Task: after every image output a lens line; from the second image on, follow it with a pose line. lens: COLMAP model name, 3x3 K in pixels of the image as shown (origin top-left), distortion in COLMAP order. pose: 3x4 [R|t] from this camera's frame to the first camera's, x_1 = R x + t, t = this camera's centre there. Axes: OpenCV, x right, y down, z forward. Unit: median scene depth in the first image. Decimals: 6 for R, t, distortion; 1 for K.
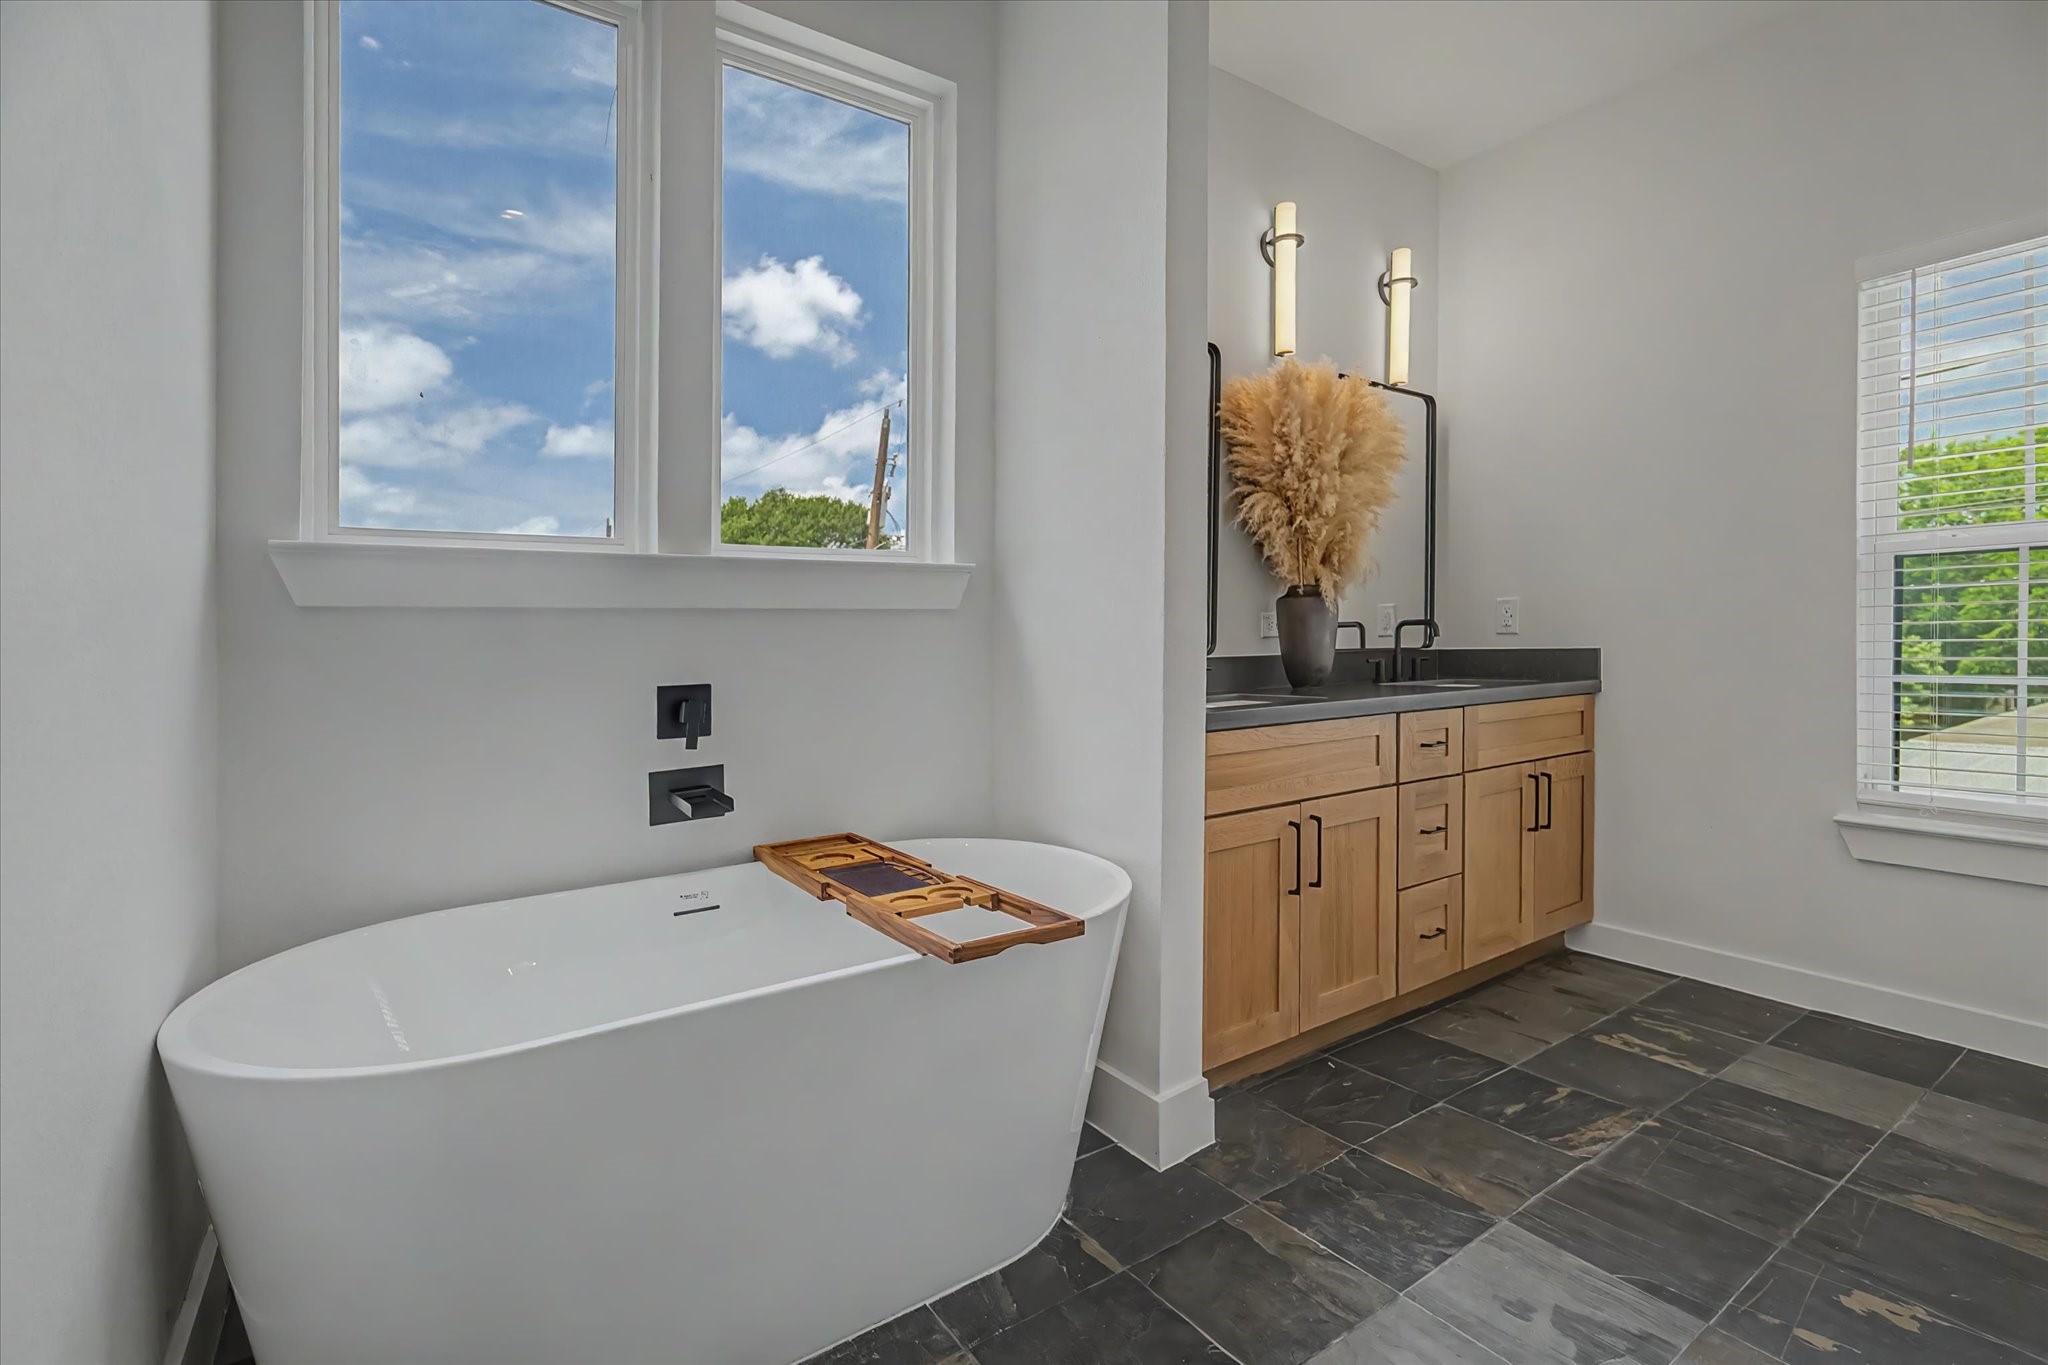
lens RADIAL K [[906.9, 0, 1027.1], [0, 906.9, 683.2], [0, 0, 1]] dist [-0.007356, -0.000290]
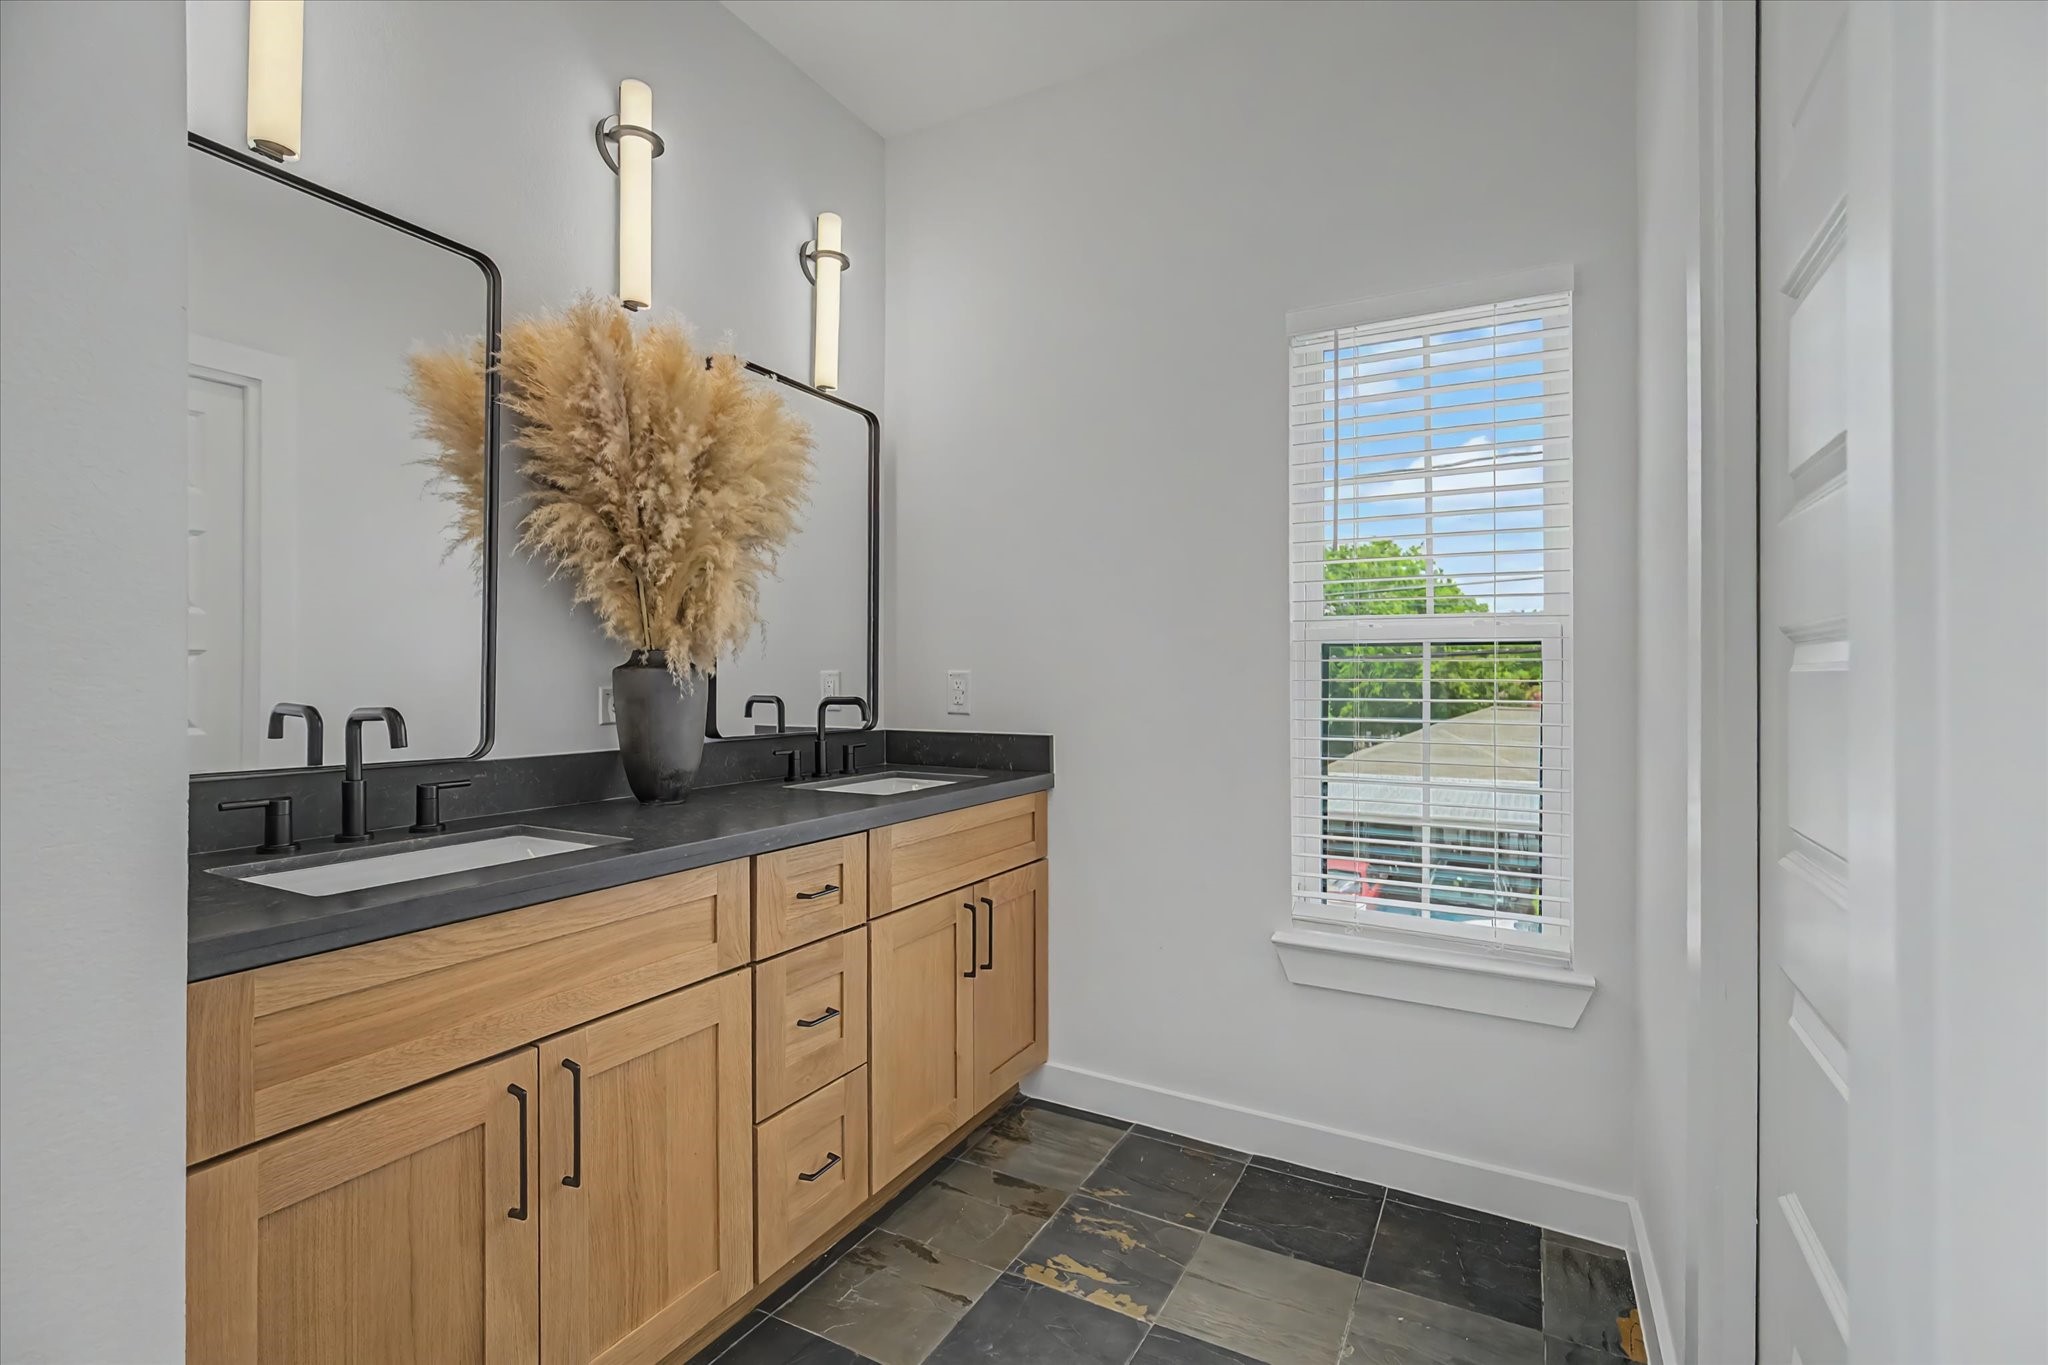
lens RADIAL K [[906.9, 0, 1029.8], [0, 906.9, 685.2], [0, 0, 1]] dist [-0.007356, -0.000290]
pose [[0.889898, 0.019841, 0.455729, 0.260130], [-0.001597, 0.999183, -0.040383, -0.057754], [-0.456158, 0.035209, 0.889202, 0.293772]]
